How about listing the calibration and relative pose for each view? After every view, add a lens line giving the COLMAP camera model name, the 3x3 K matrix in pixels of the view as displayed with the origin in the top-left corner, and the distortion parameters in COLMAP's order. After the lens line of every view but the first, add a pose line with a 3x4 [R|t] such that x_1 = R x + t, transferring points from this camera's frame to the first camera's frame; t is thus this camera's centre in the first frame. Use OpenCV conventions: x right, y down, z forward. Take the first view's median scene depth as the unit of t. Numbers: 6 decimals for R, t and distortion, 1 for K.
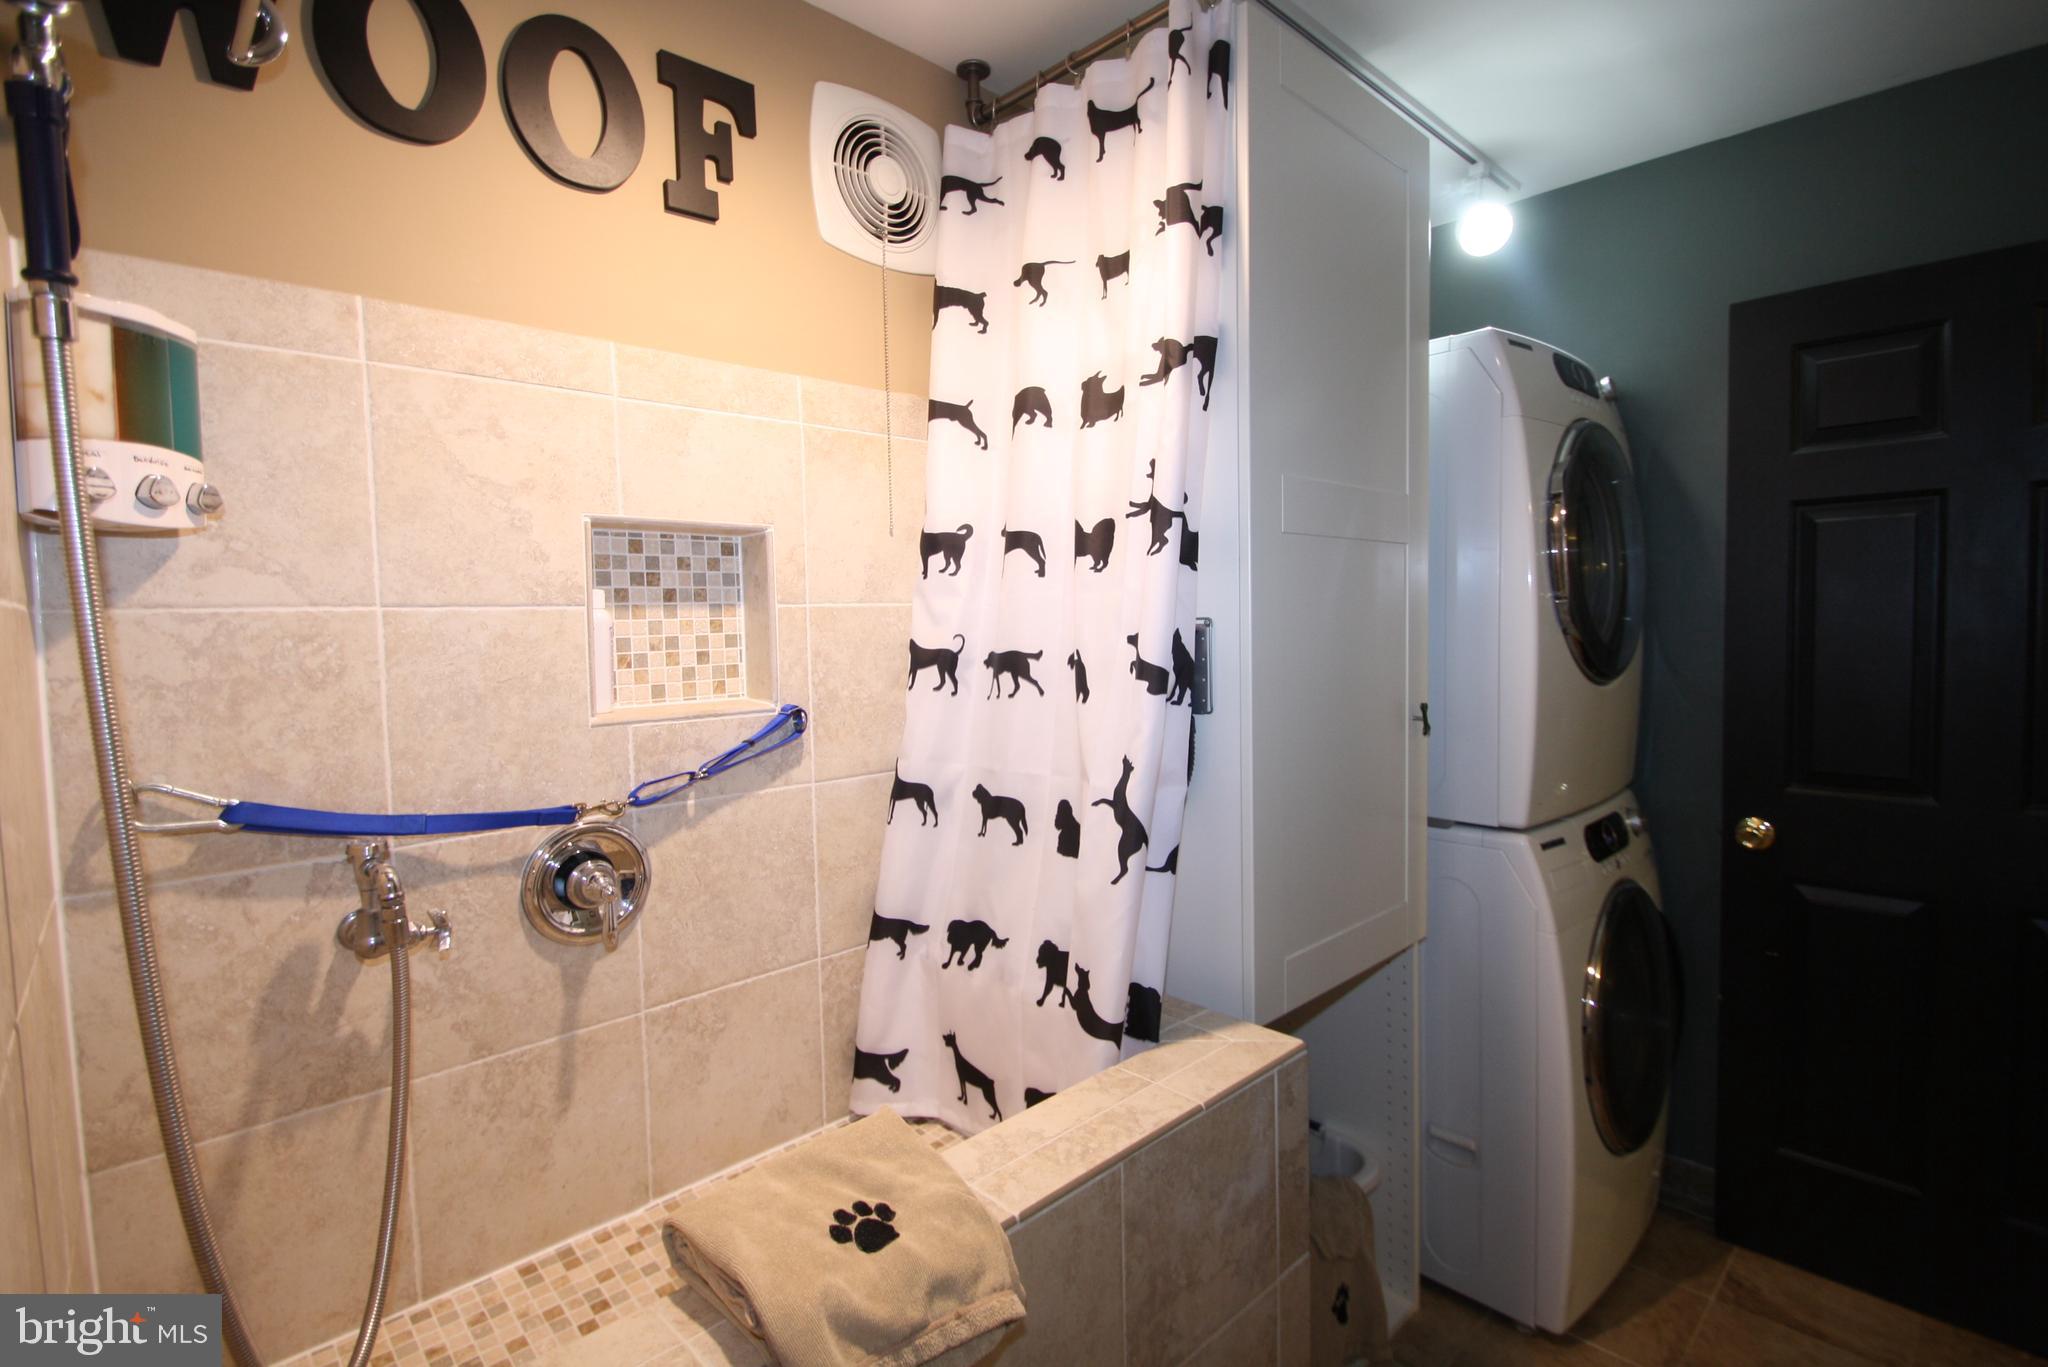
lens RADIAL K [[971.7, 0, 1022.3], [0, 971.7, 667.0], [0, 0, 1]] dist [0.000015, -0.000385]
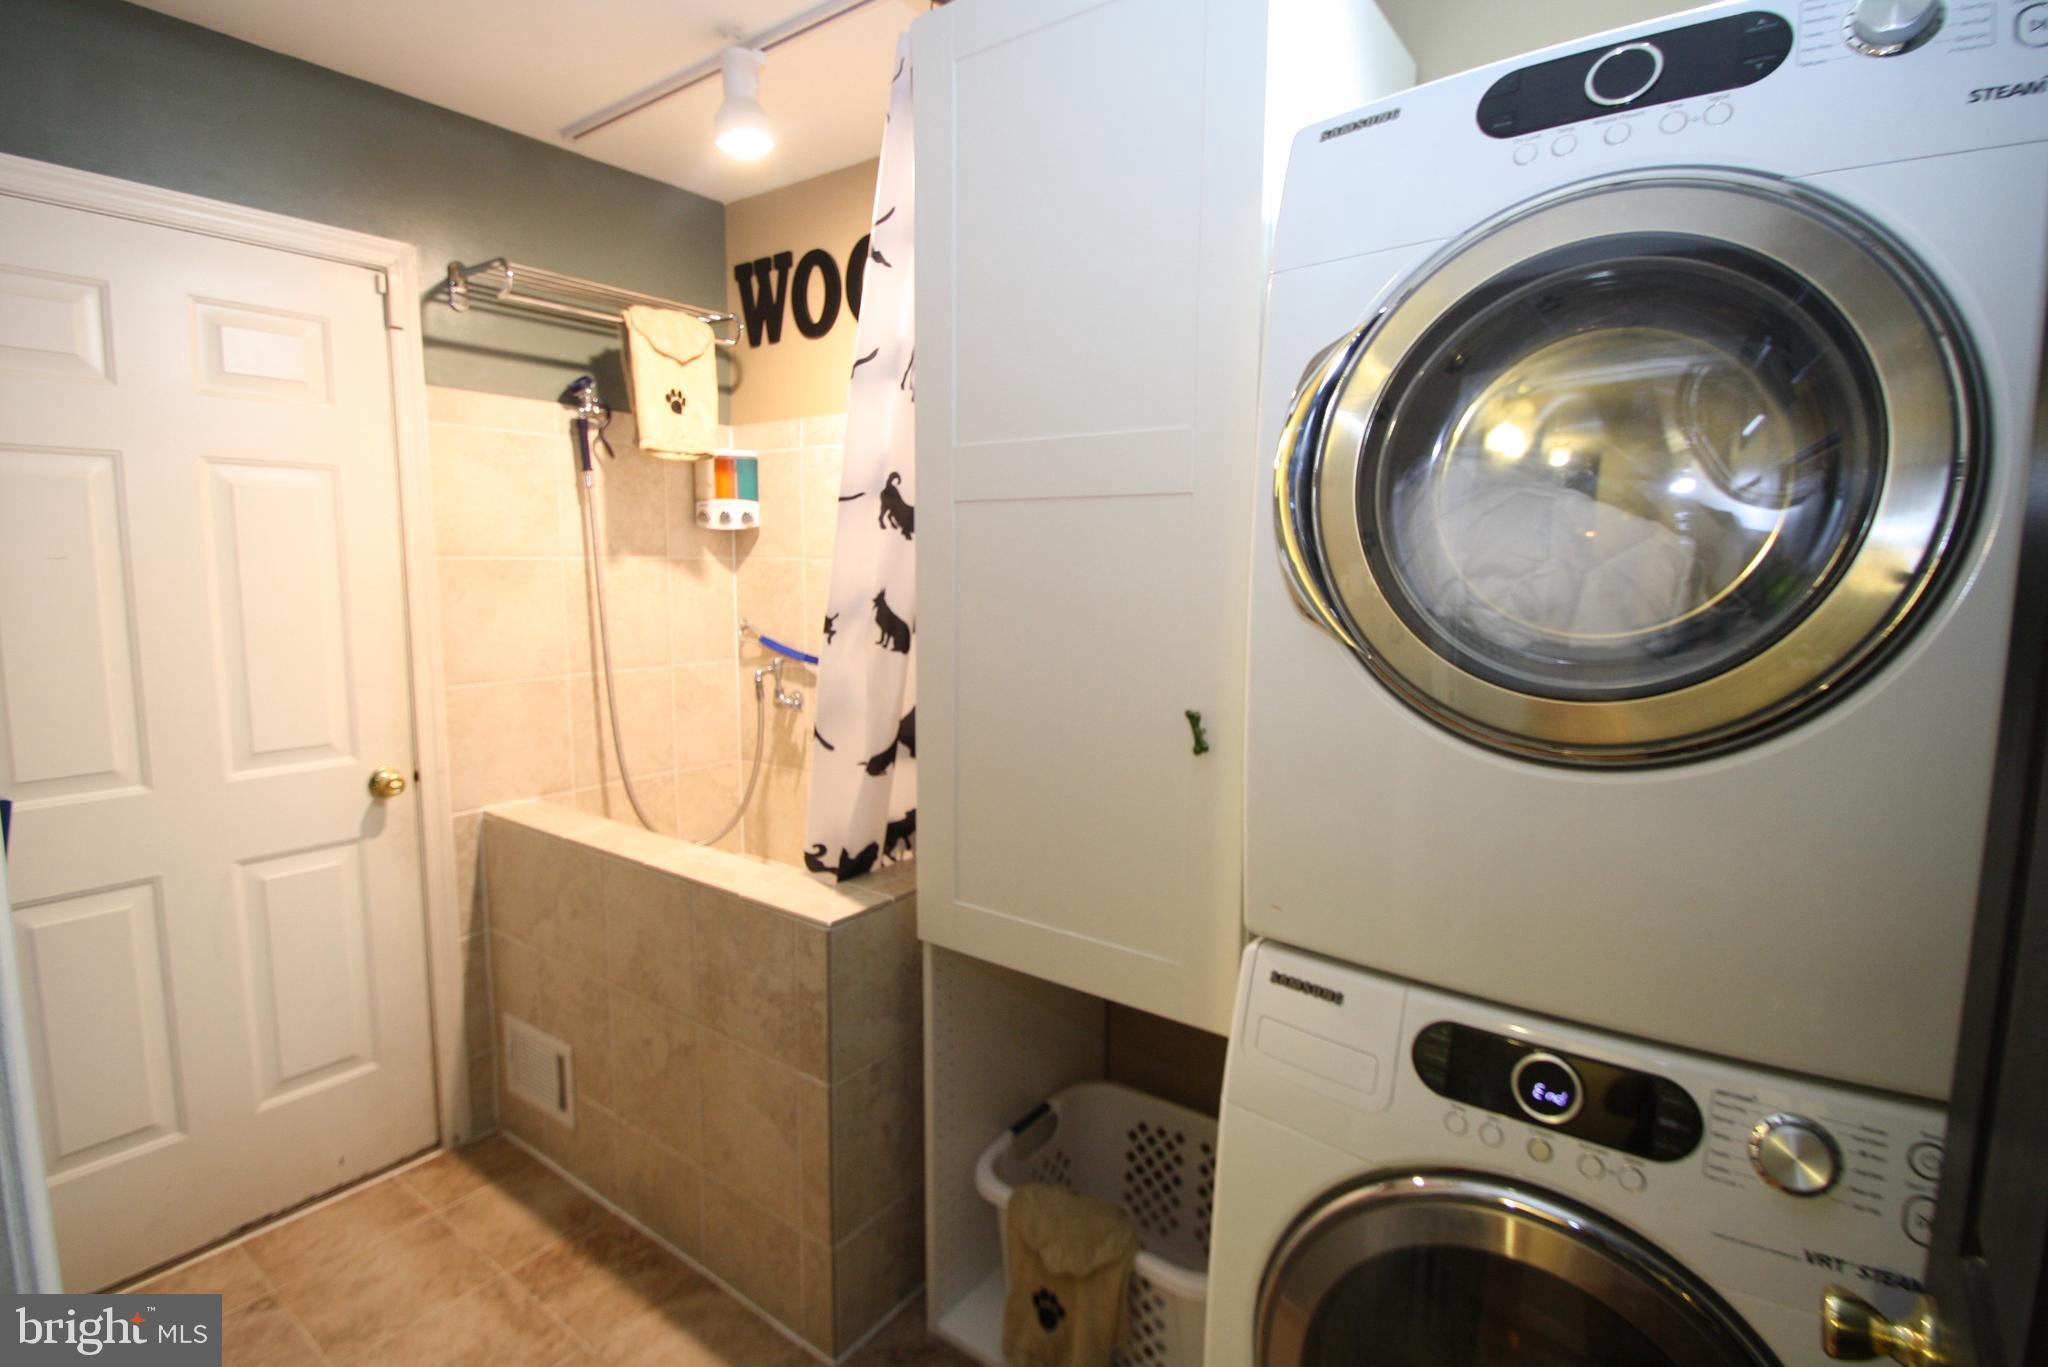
lens RADIAL K [[990.9, 0, 1024.0], [0, 990.9, 683.5], [0, 0, 1]] dist [0.000722, -0.000048]
pose [[0.168819, 0.145717, -0.974816, 1.730602], [-0.053432, 0.988910, 0.138571, -0.124519], [0.984198, 0.028693, 0.174733, 1.145845]]
